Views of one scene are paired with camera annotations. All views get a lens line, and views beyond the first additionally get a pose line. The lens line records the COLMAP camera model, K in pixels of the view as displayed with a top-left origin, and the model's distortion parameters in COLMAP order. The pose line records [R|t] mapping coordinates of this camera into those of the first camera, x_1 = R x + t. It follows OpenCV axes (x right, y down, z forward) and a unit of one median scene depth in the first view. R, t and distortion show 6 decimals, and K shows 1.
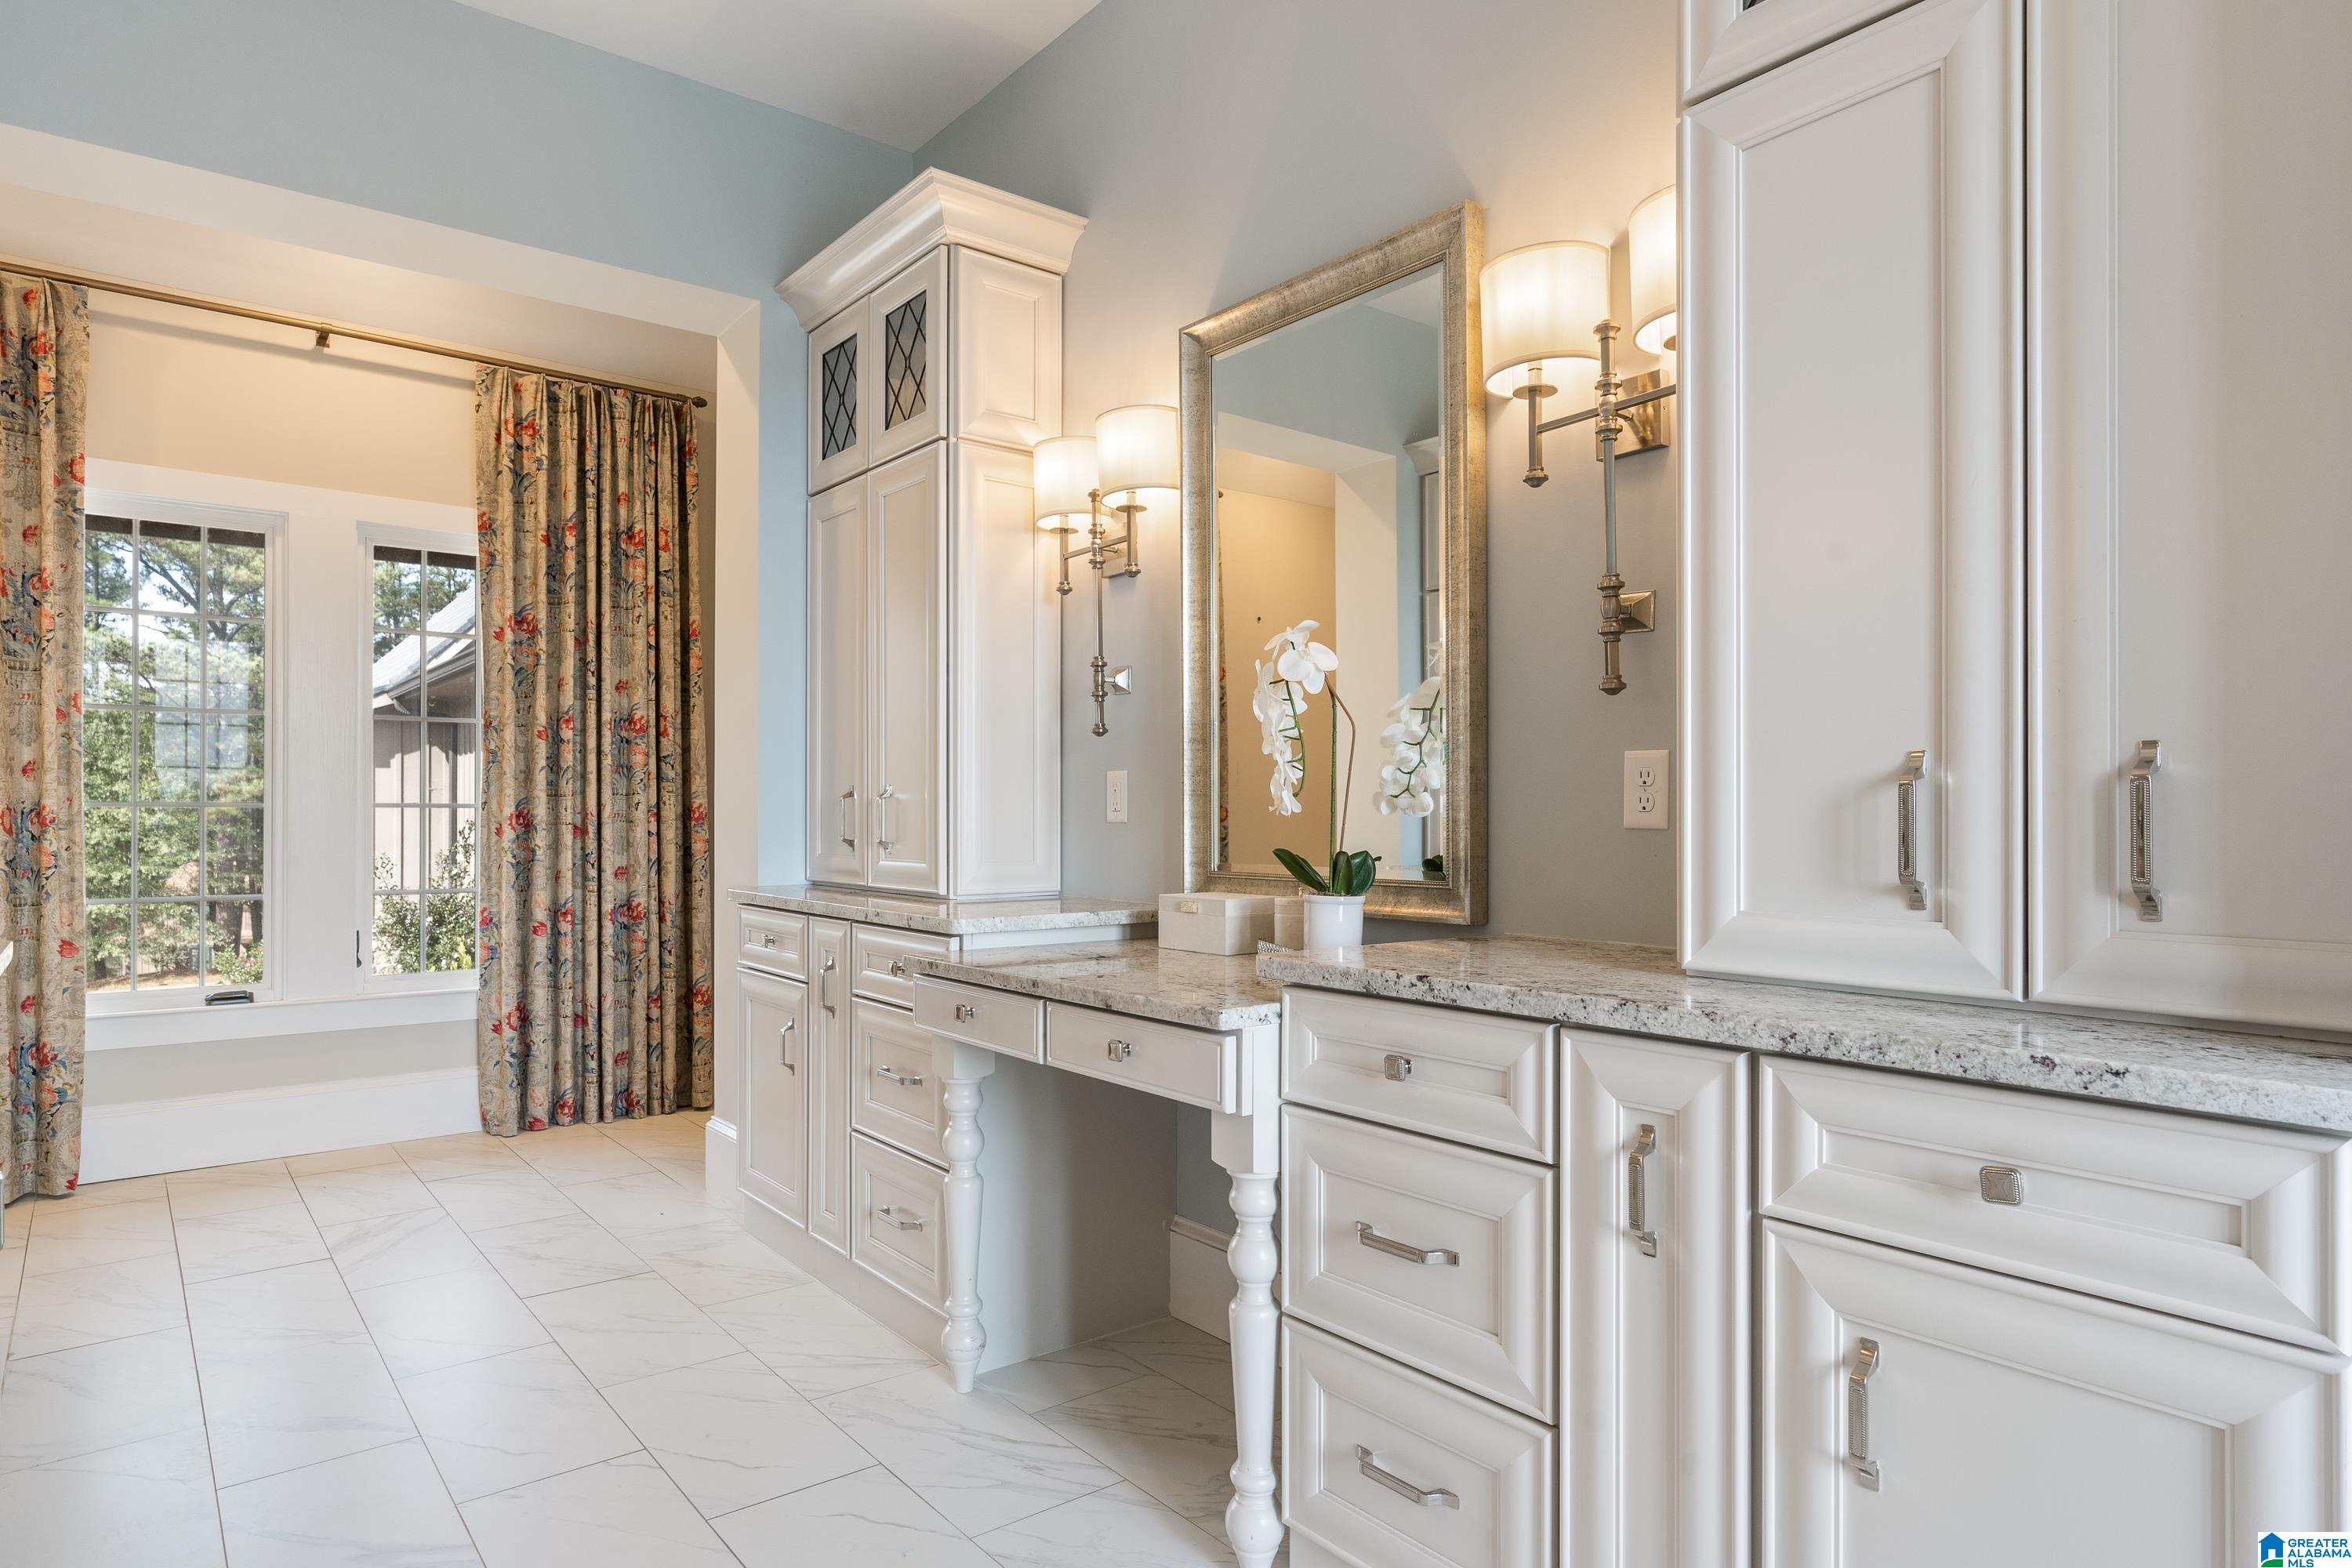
lens RADIAL K [[1329.6, 0, 1173.9], [0, 1329.6, 799.9], [0, 0, 1]] dist [-0.002821, -0.000482]
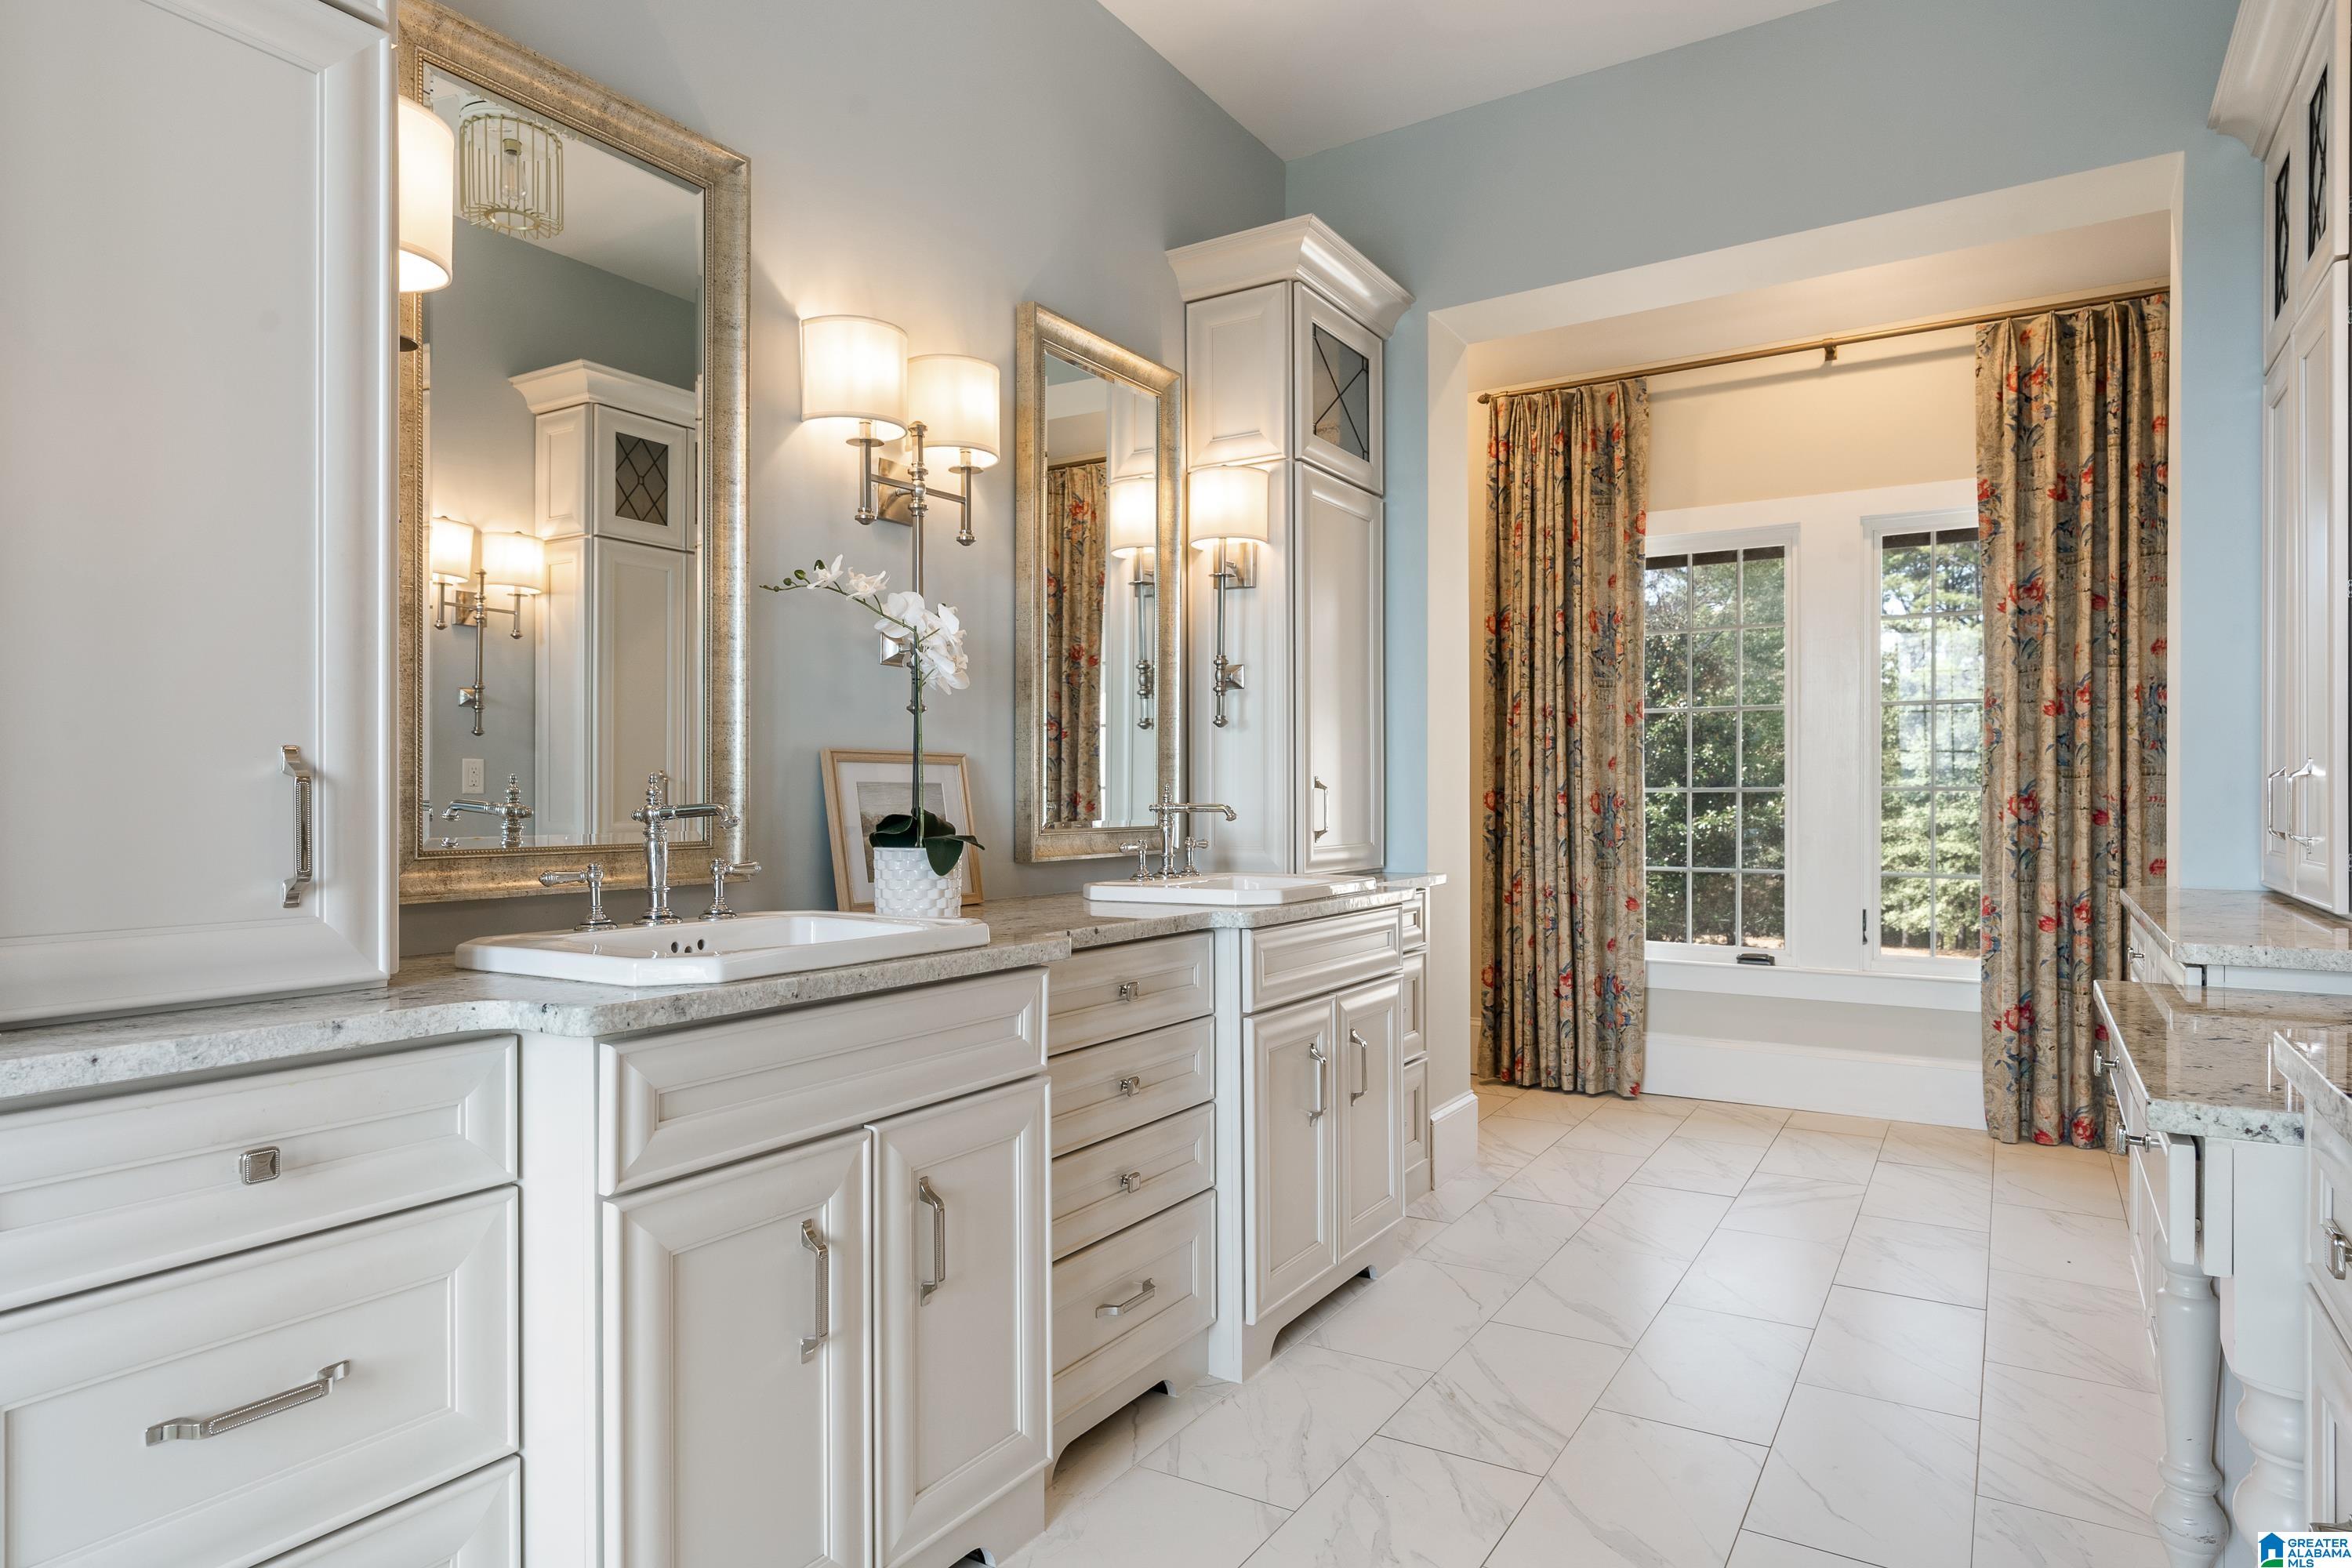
lens RADIAL K [[1359.0, 0, 1176.0], [0, 1359.0, 784.0], [0, 0, 1]] dist [0.001817, -0.000005]
pose [[0.332833, -0.009757, -0.942935, 0.203614], [0.011090, 0.999918, -0.006432, 0.000847], [0.942920, -0.008317, 0.332914, 0.129833]]
